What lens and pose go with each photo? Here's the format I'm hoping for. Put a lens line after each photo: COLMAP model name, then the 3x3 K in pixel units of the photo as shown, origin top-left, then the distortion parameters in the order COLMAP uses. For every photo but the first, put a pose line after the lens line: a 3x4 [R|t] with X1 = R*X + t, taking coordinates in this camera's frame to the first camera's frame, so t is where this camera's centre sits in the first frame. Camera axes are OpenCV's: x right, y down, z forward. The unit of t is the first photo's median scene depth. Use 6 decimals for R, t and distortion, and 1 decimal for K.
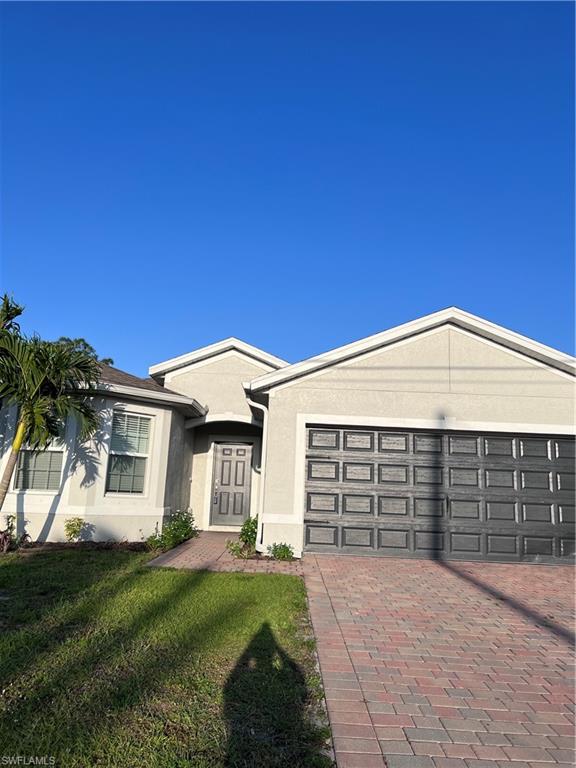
lens RADIAL K [[595.3, 0, 291.9], [0, 595.3, 384.1], [0, 0, 1]] dist [0.215568, -0.456776]
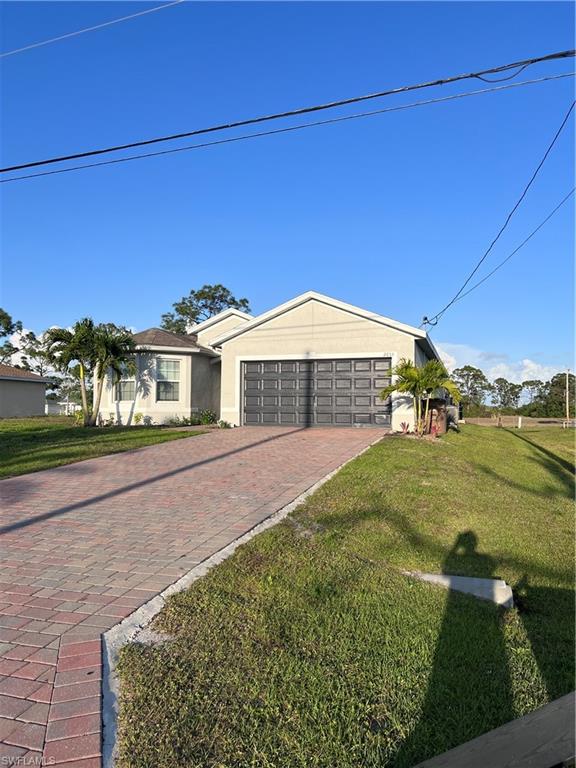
lens RADIAL K [[595.3, 0, 291.9], [0, 595.3, 384.1], [0, 0, 1]] dist [0.215568, -0.456776]
pose [[0.957120, -0.052695, -0.284858, 0.687628], [0.091461, 0.987990, 0.124542, -0.079468], [0.274875, -0.145255, 0.950445, -0.741661]]
